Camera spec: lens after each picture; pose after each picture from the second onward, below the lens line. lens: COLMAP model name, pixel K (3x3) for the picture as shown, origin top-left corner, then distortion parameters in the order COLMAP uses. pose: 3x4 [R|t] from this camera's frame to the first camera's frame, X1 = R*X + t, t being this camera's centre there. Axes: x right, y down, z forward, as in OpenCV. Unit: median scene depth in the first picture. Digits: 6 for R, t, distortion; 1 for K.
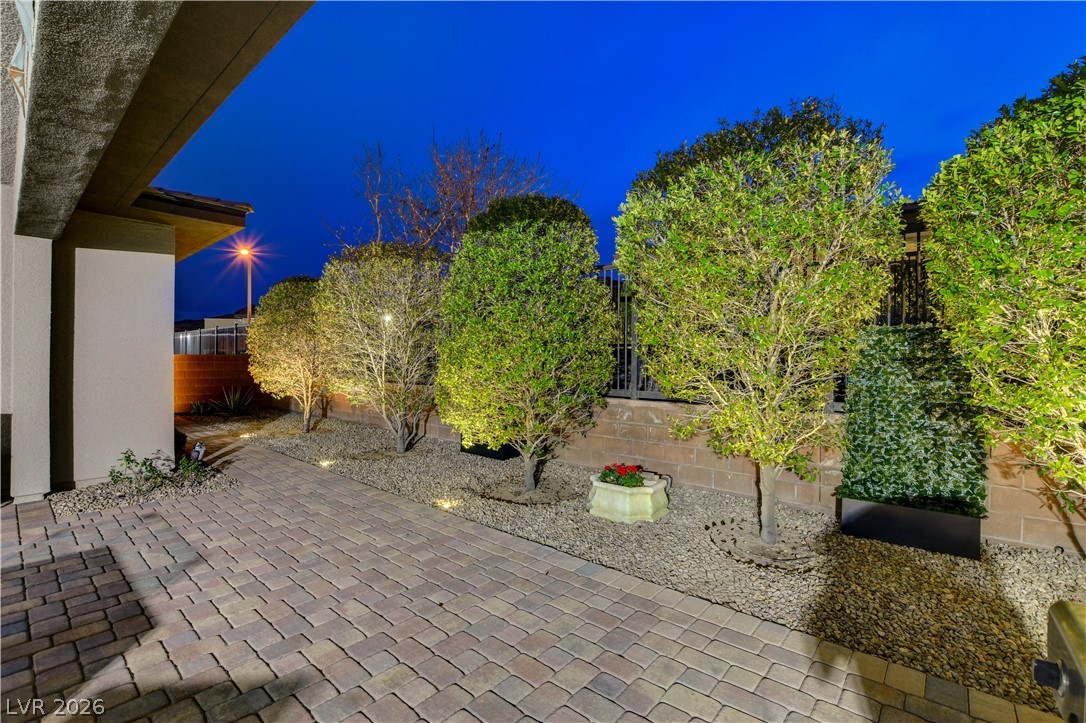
lens RADIAL K [[488.3, 0, 543.8], [0, 488.3, 367.8], [0, 0, 1]] dist [-0.027214, 0.001024]
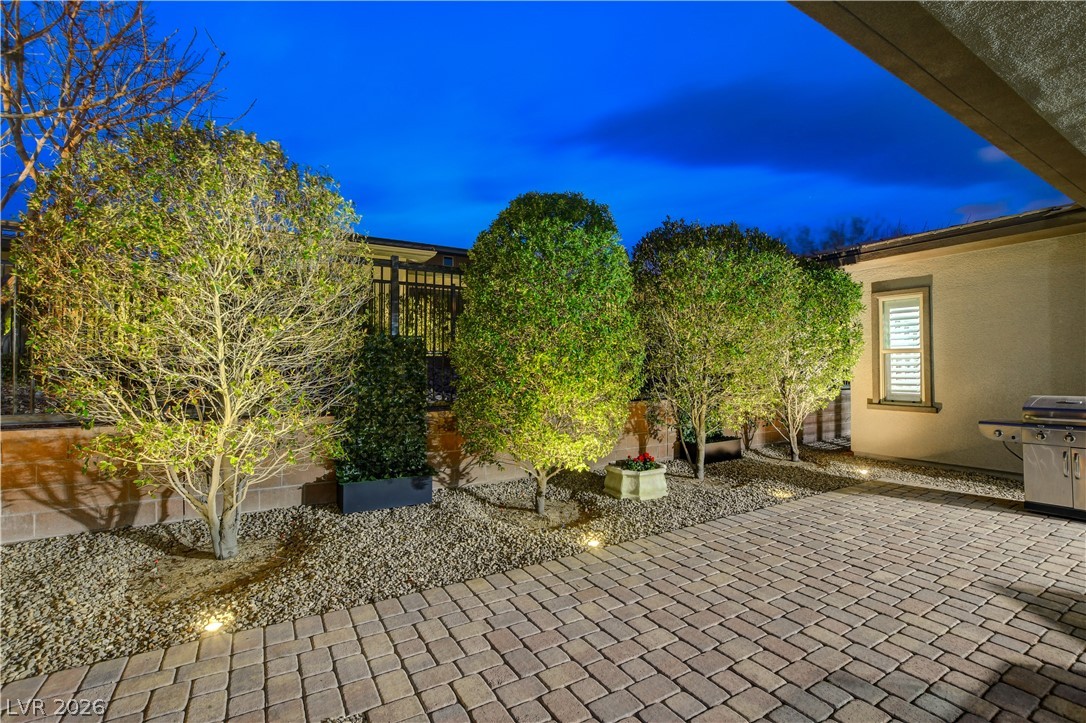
lens RADIAL K [[478.3, 0, 543.0], [0, 478.3, 361.5], [0, 0, 1]] dist [-0.027001, 0.000239]
pose [[0.306684, 0.005412, 0.951796, -1.104610], [0.014452, 0.999842, -0.010342, -0.022939], [-0.951702, 0.016928, 0.306557, 0.899295]]
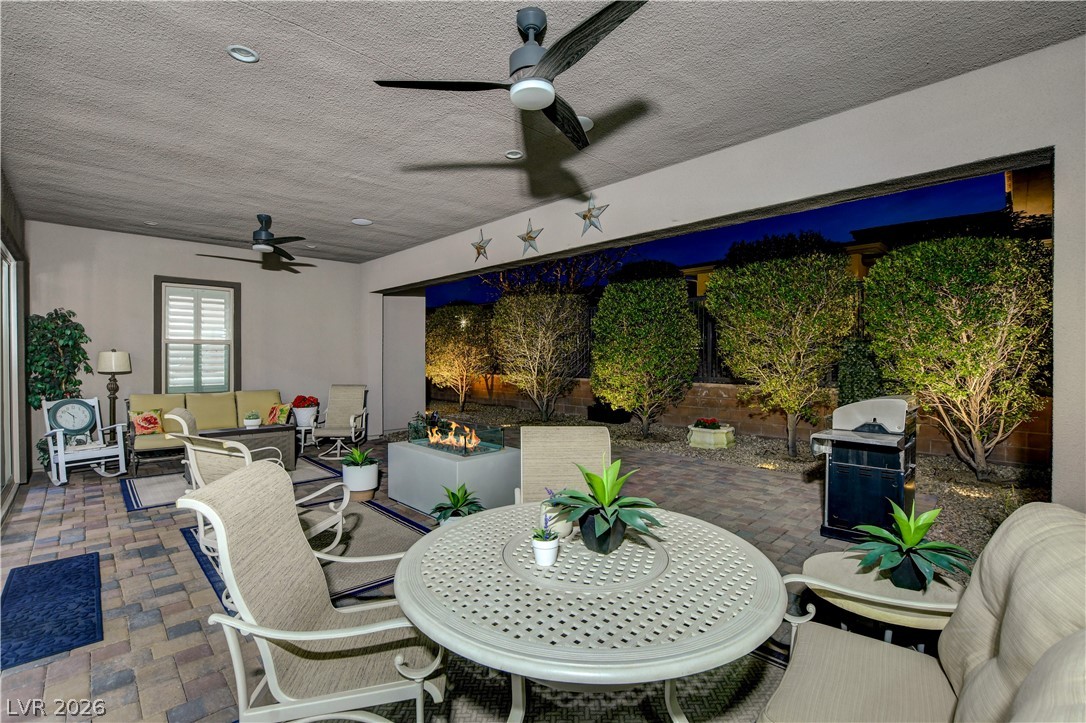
lens RADIAL K [[488.3, 0, 543.8], [0, 488.3, 367.8], [0, 0, 1]] dist [-0.027214, 0.001024]
pose [[0.996714, -0.007056, -0.080697, -0.298945], [0.007376, 0.999966, 0.003678, 0.007702], [0.080668, -0.004261, 0.996732, -0.831665]]
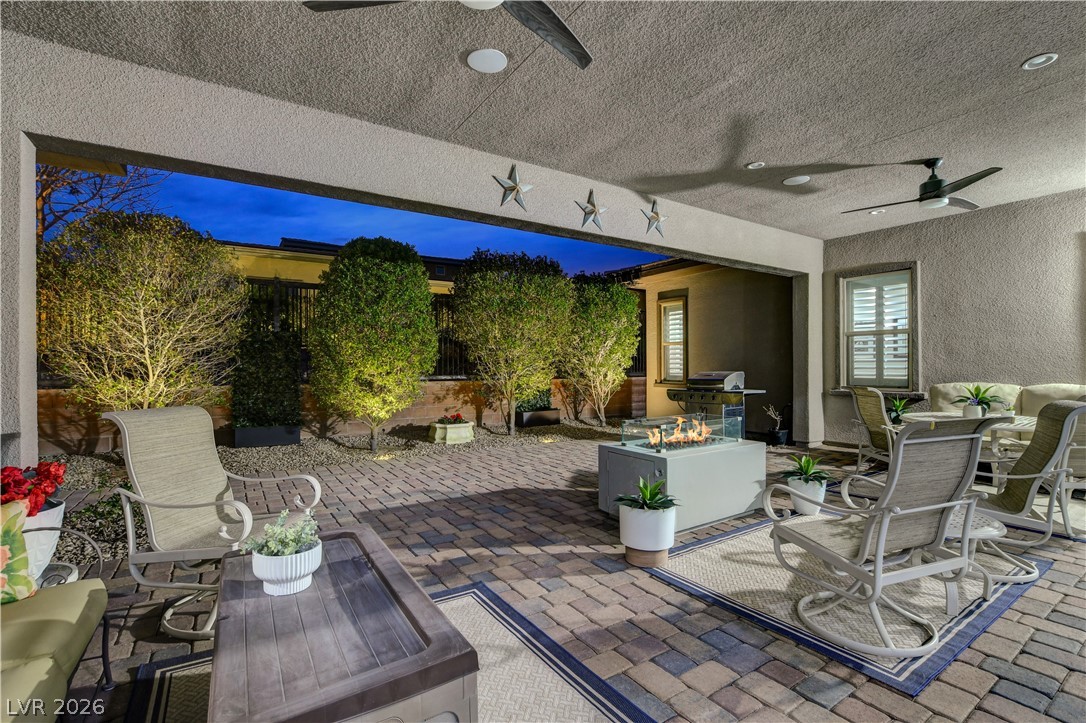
lens RADIAL K [[488.3, 0, 543.8], [0, 488.3, 367.8], [0, 0, 1]] dist [-0.027214, 0.001024]
pose [[0.269150, -0.011015, 0.963035, -1.521660], [0.015718, 0.999852, 0.007043, 0.028295], [-0.962970, 0.013242, 0.269283, 0.211350]]
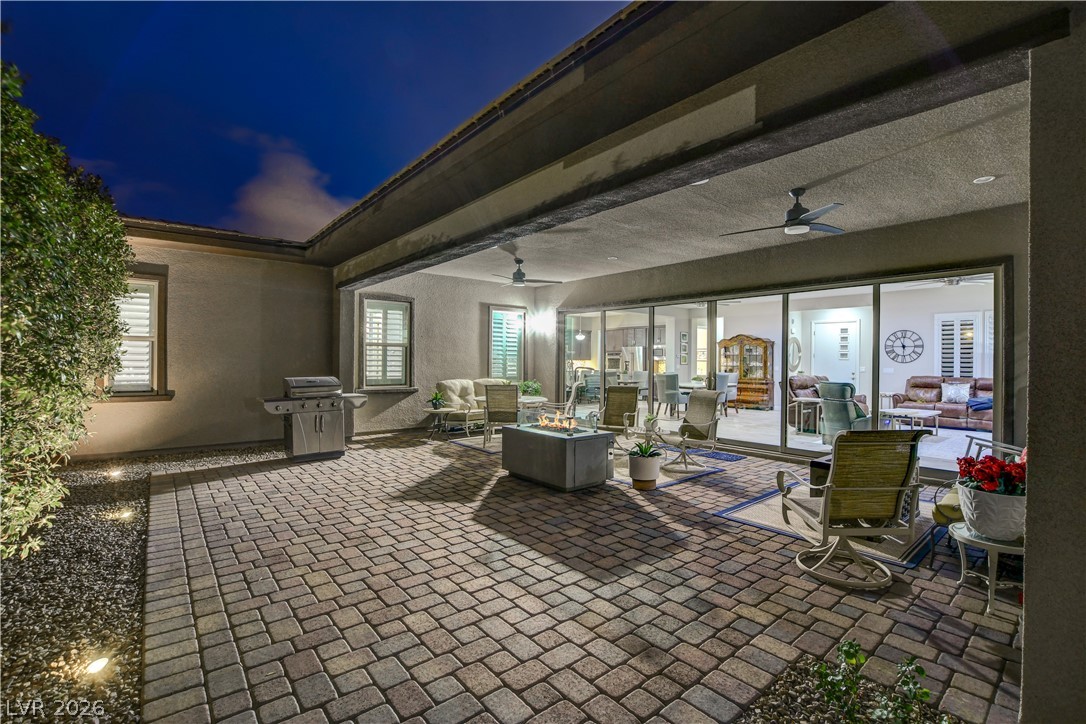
lens RADIAL K [[478.3, 0, 543.0], [0, 478.3, 362.0], [0, 0, 1]] dist [-0.027001, 0.000239]
pose [[-0.986629, -0.015033, 0.162288, -0.756546], [-0.012777, 0.999807, 0.014938, -0.020440], [-0.162481, 0.012665, -0.986630, 1.485789]]
